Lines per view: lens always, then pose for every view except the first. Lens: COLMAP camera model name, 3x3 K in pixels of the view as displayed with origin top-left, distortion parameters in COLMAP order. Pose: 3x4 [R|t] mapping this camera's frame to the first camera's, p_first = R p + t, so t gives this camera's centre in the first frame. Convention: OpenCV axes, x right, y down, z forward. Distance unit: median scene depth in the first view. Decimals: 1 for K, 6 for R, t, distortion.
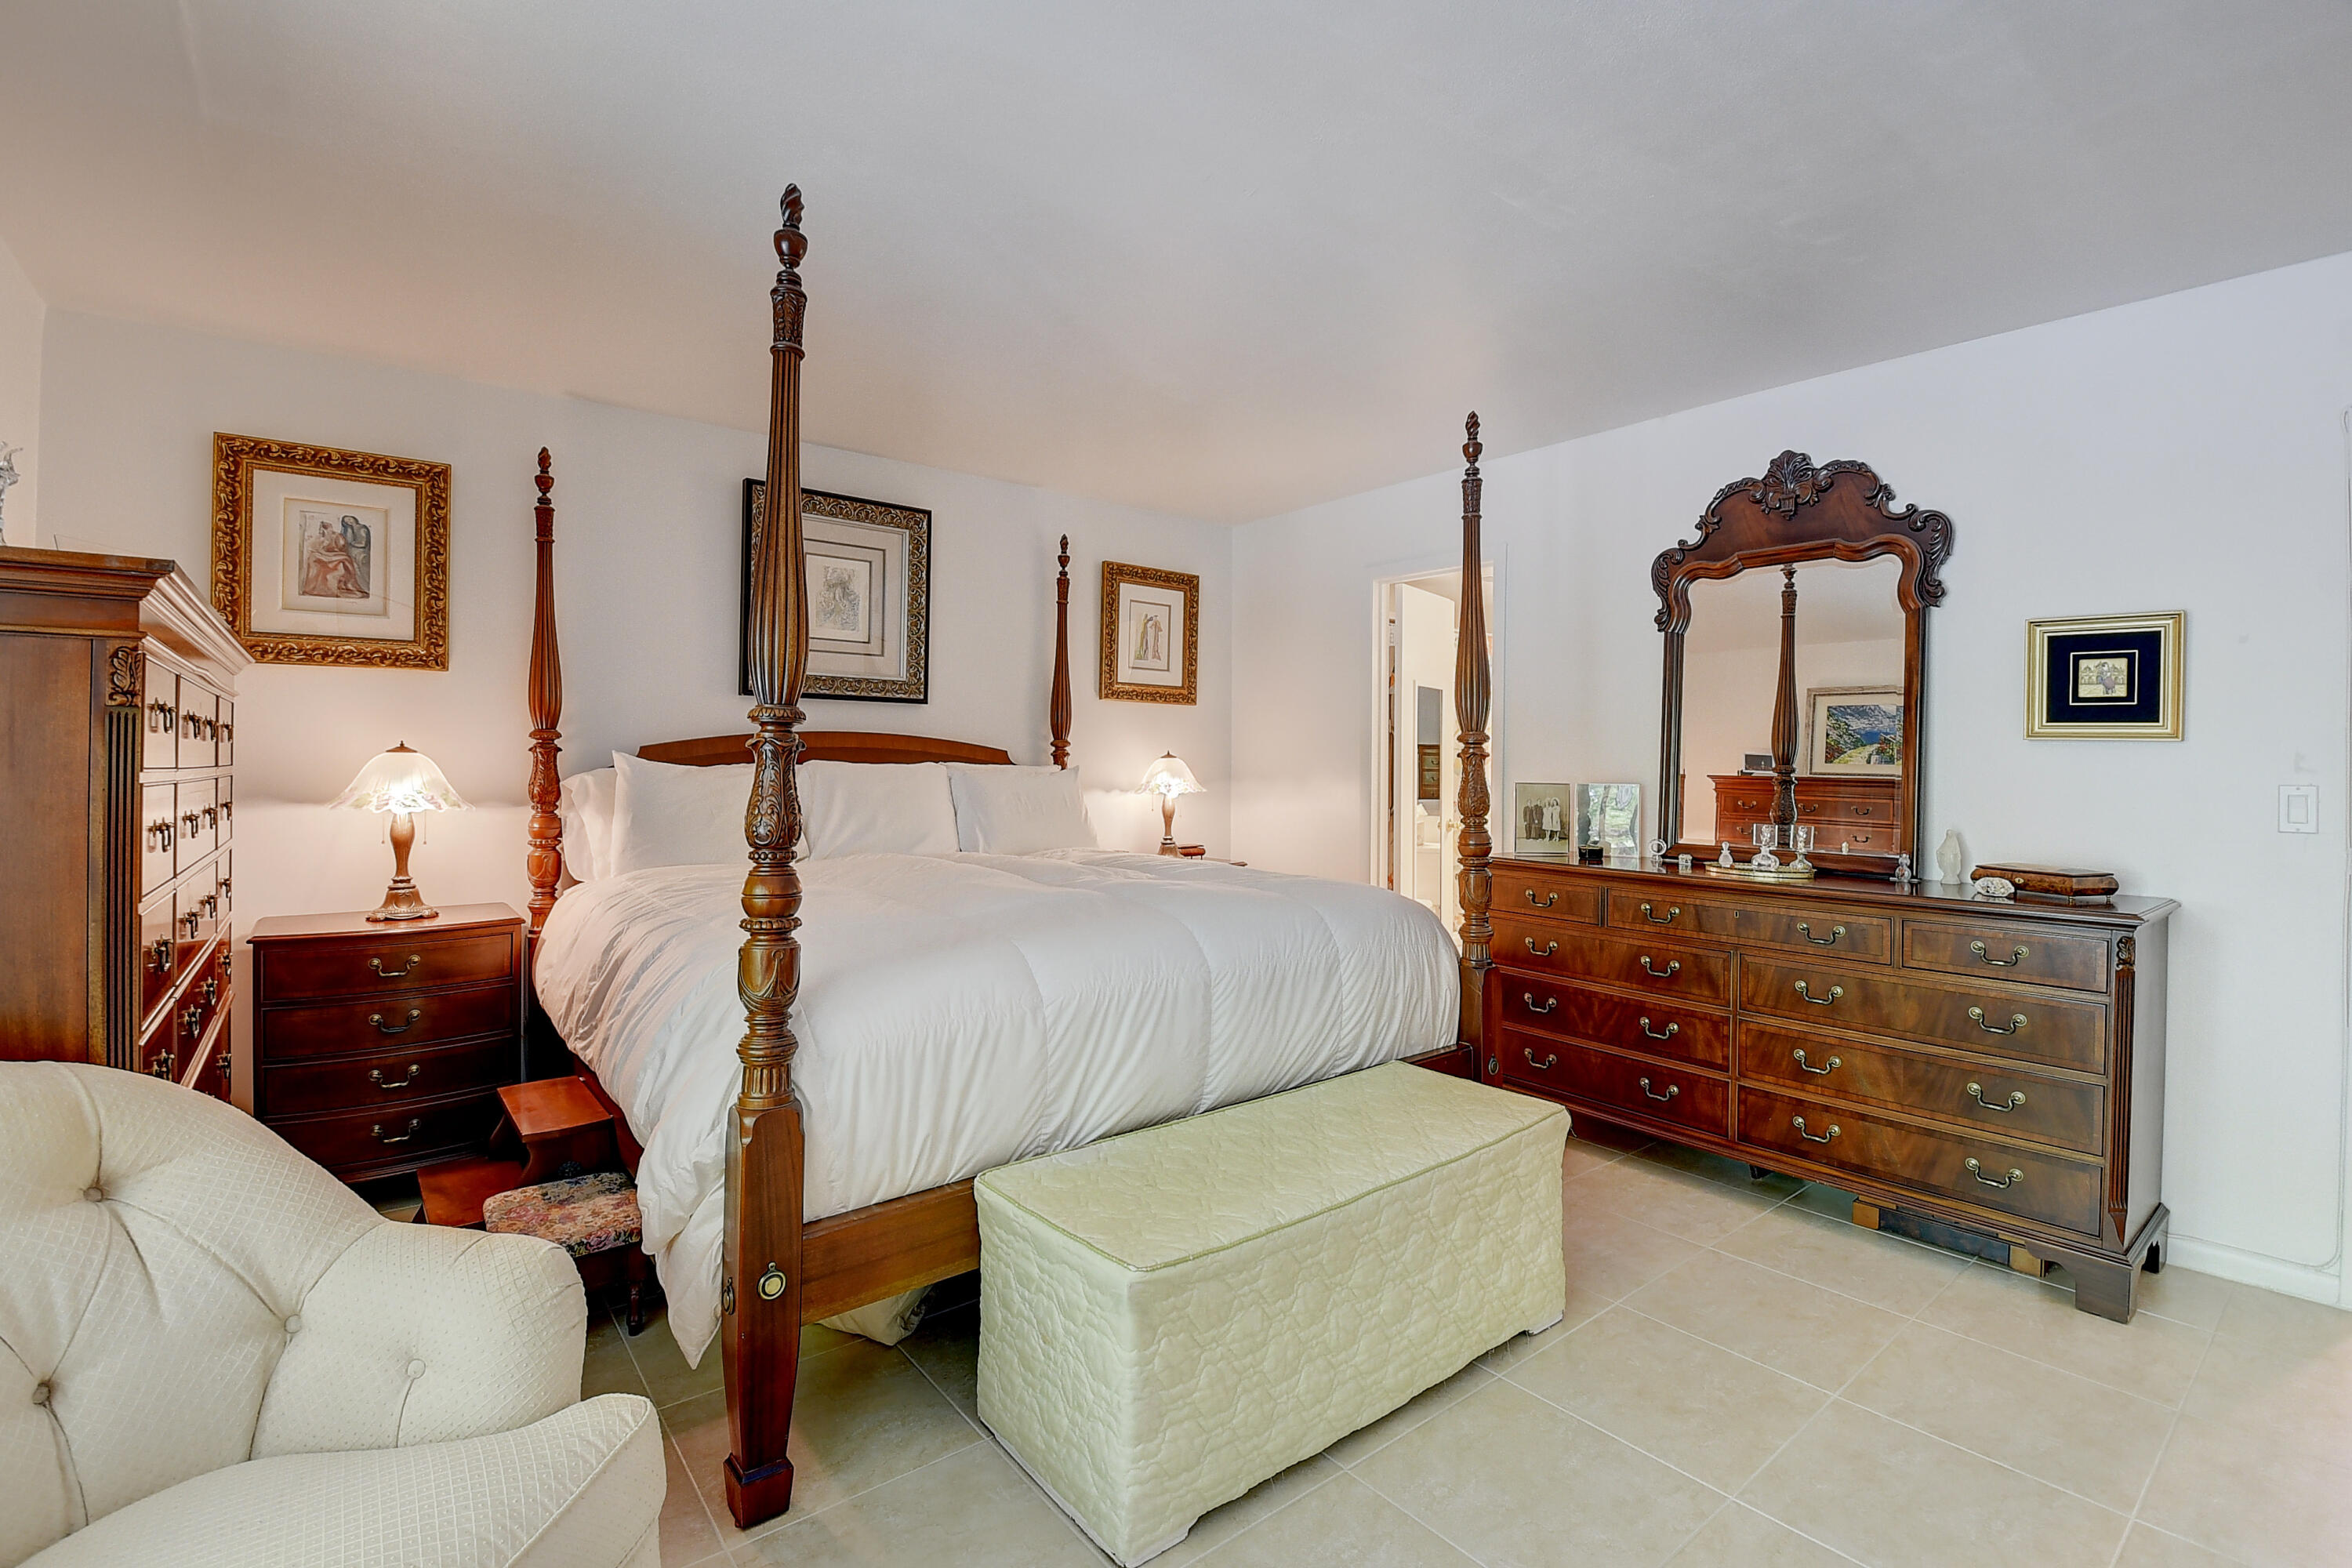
lens RADIAL K [[1050.2, 0, 1175.5], [0, 1050.2, 768.5], [0, 0, 1]] dist [-0.012437, -0.000500]
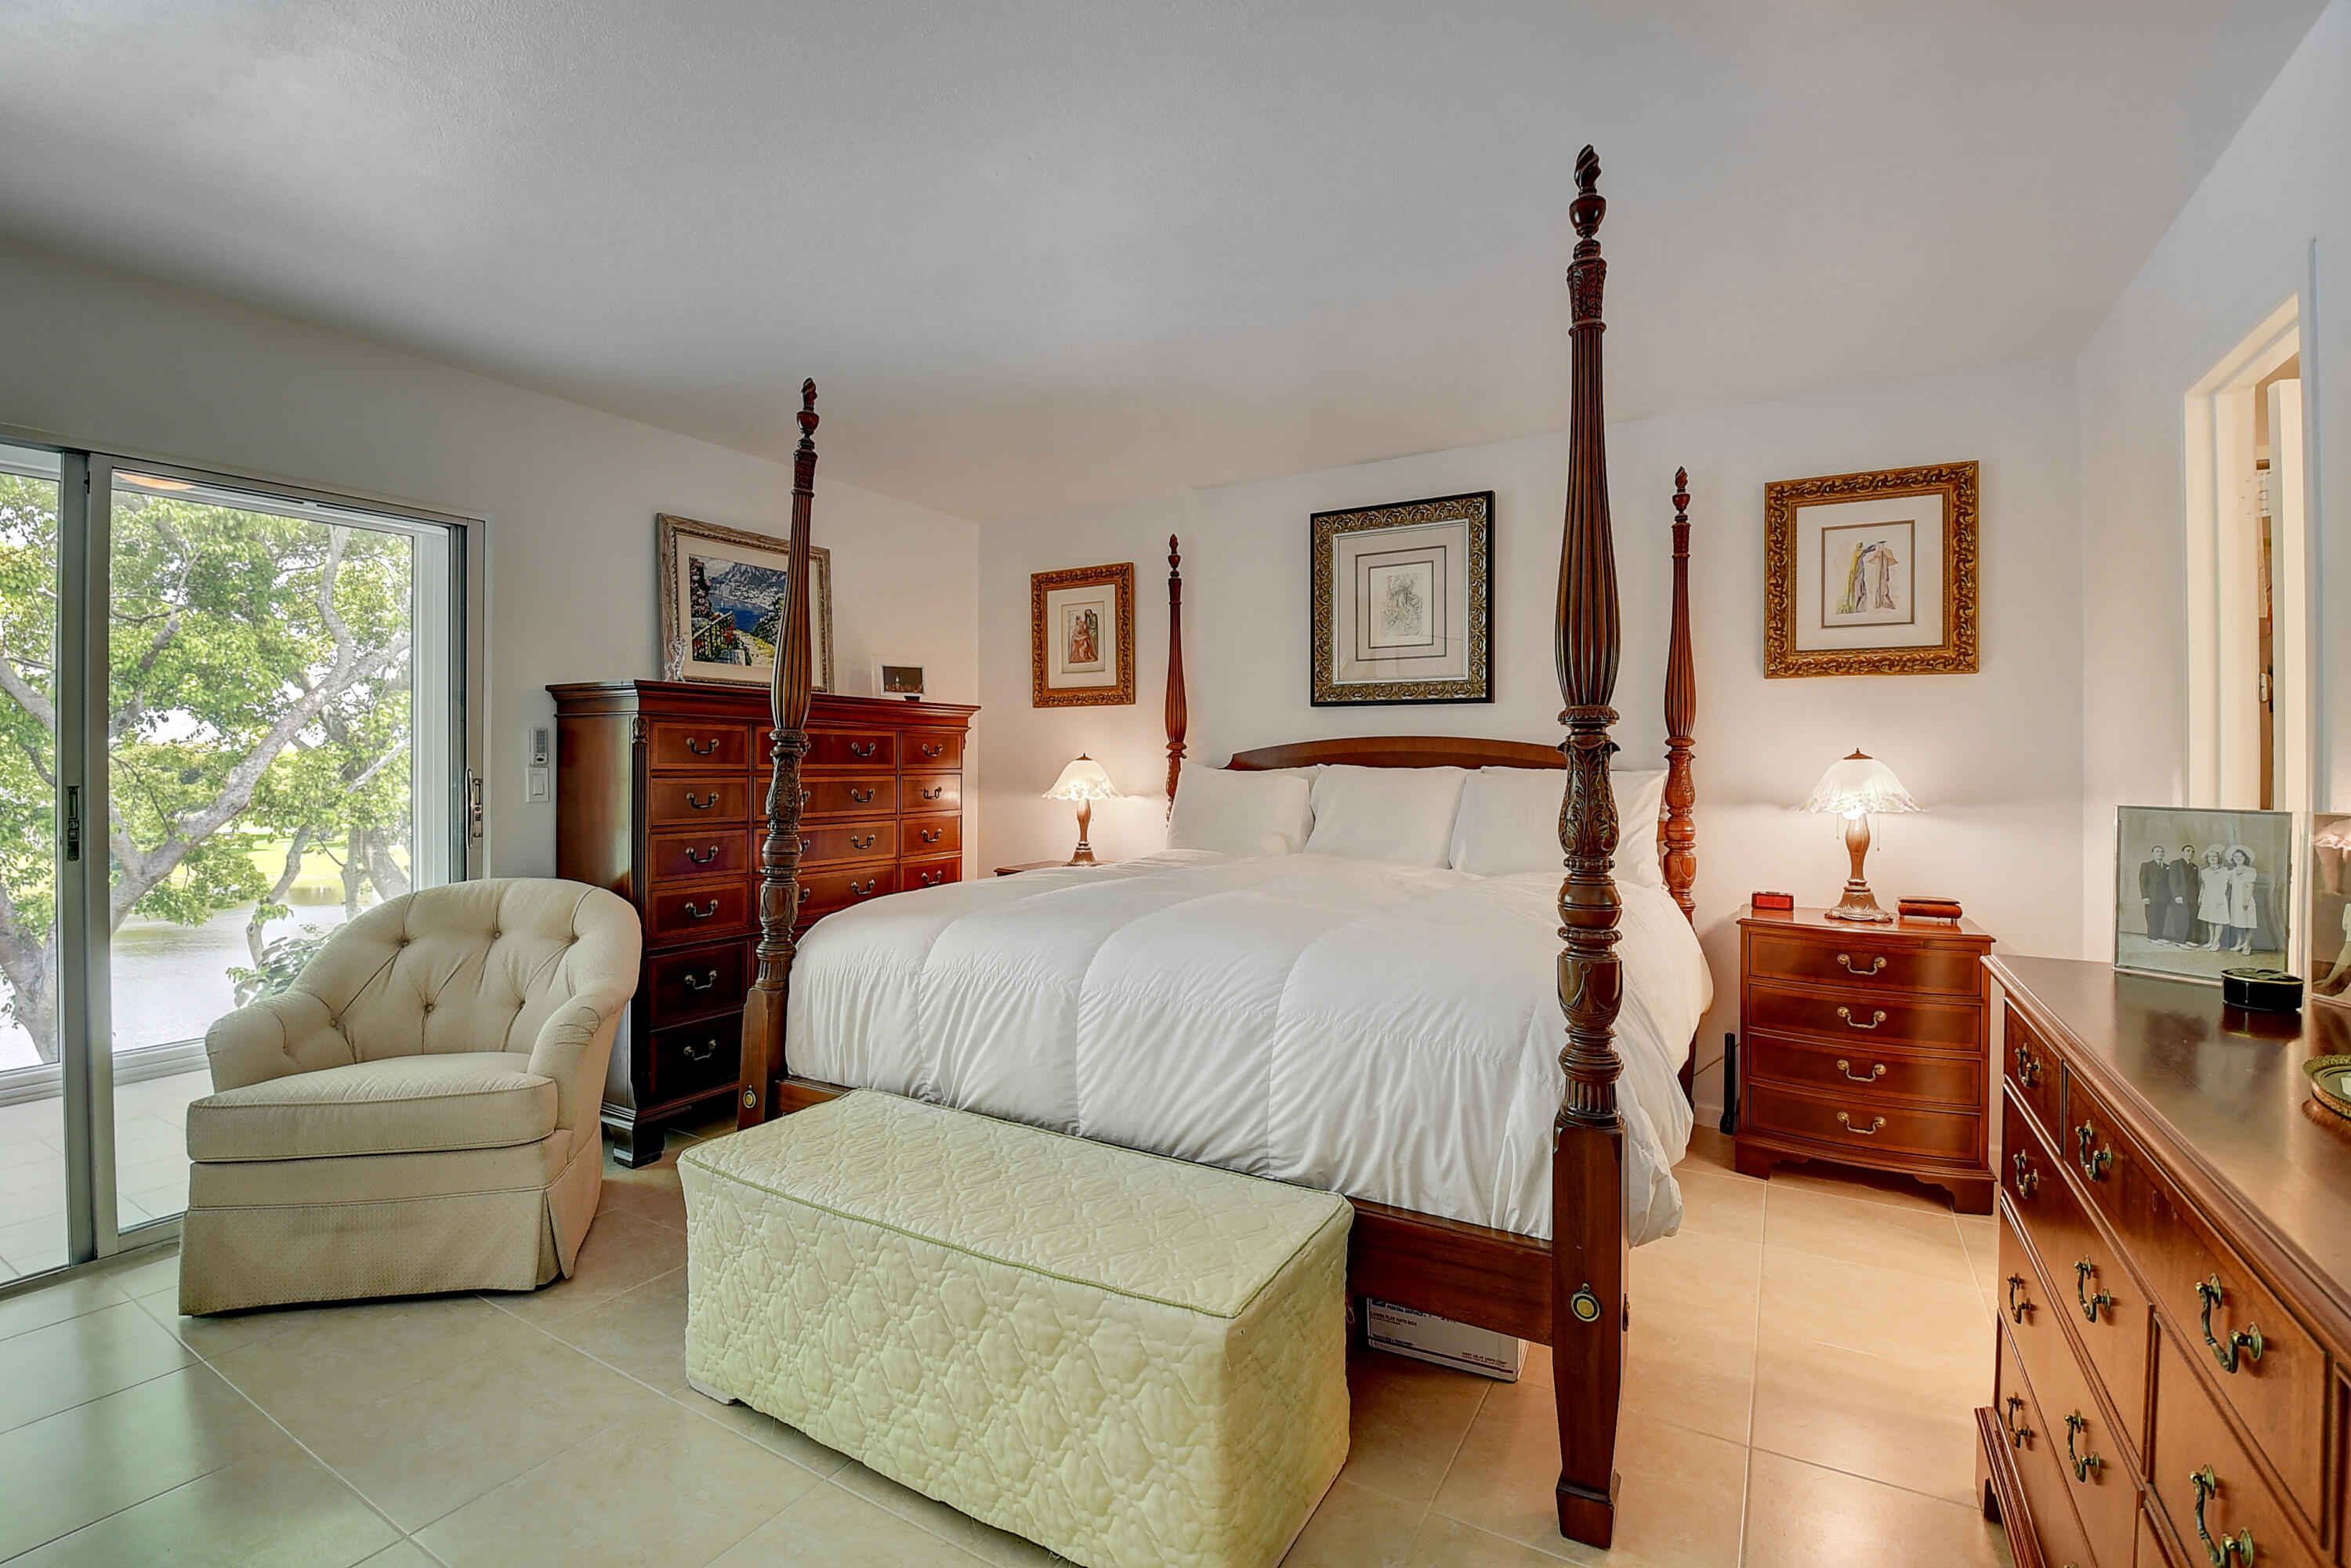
lens RADIAL K [[1049.7, 0, 1173.8], [0, 1049.7, 772.0], [0, 0, 1]] dist [-0.012437, -0.000500]
pose [[0.345651, 0.000318, -0.938363, 0.594220], [-0.003448, 0.999994, -0.000931, 0.001222], [0.938357, 0.003558, 0.345650, 0.477113]]
